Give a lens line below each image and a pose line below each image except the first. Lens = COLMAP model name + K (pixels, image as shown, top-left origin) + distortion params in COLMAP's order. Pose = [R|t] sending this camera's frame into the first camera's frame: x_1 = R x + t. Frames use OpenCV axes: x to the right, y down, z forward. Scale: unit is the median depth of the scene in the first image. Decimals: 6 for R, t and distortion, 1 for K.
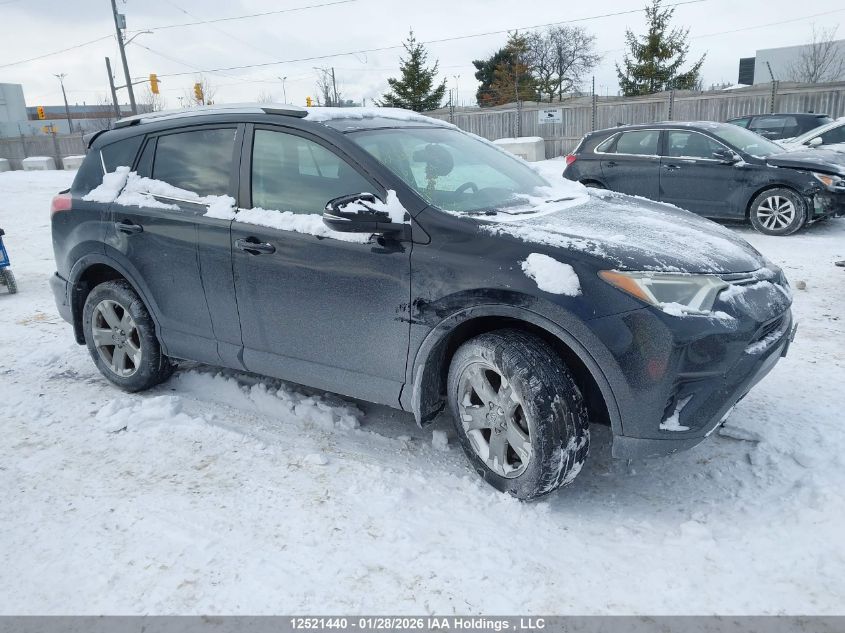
lens RADIAL K [[672.5, 0, 422.5], [0, 672.5, 316.5], [0, 0, 1]] dist [0.009746, -0.001511]
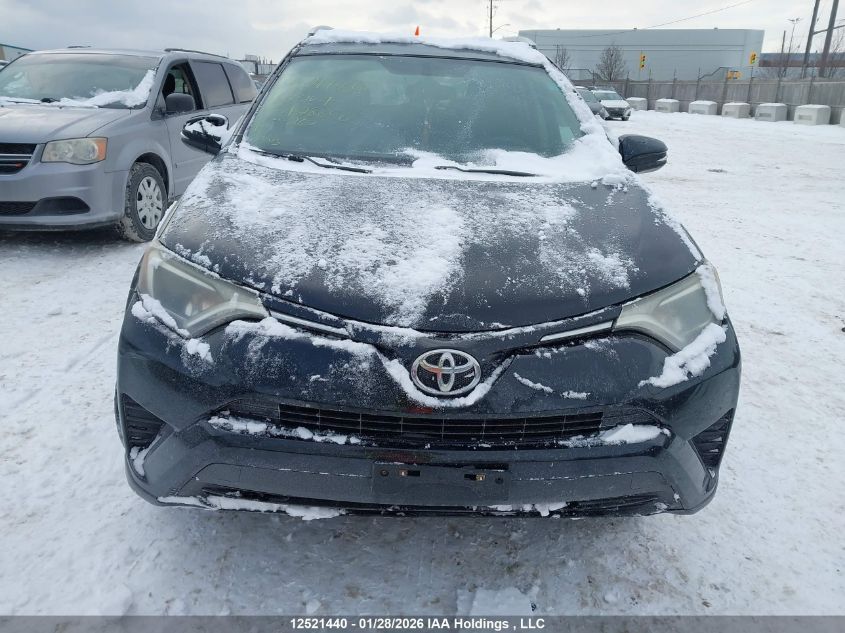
lens RADIAL K [[672.5, 0, 422.5], [0, 672.5, 316.5], [0, 0, 1]] dist [0.009746, -0.001511]
pose [[0.544876, 0.328095, -0.771663, 0.099025], [-0.274606, 0.939343, 0.205489, -0.020886], [0.792276, 0.099937, 0.601923, 0.073245]]
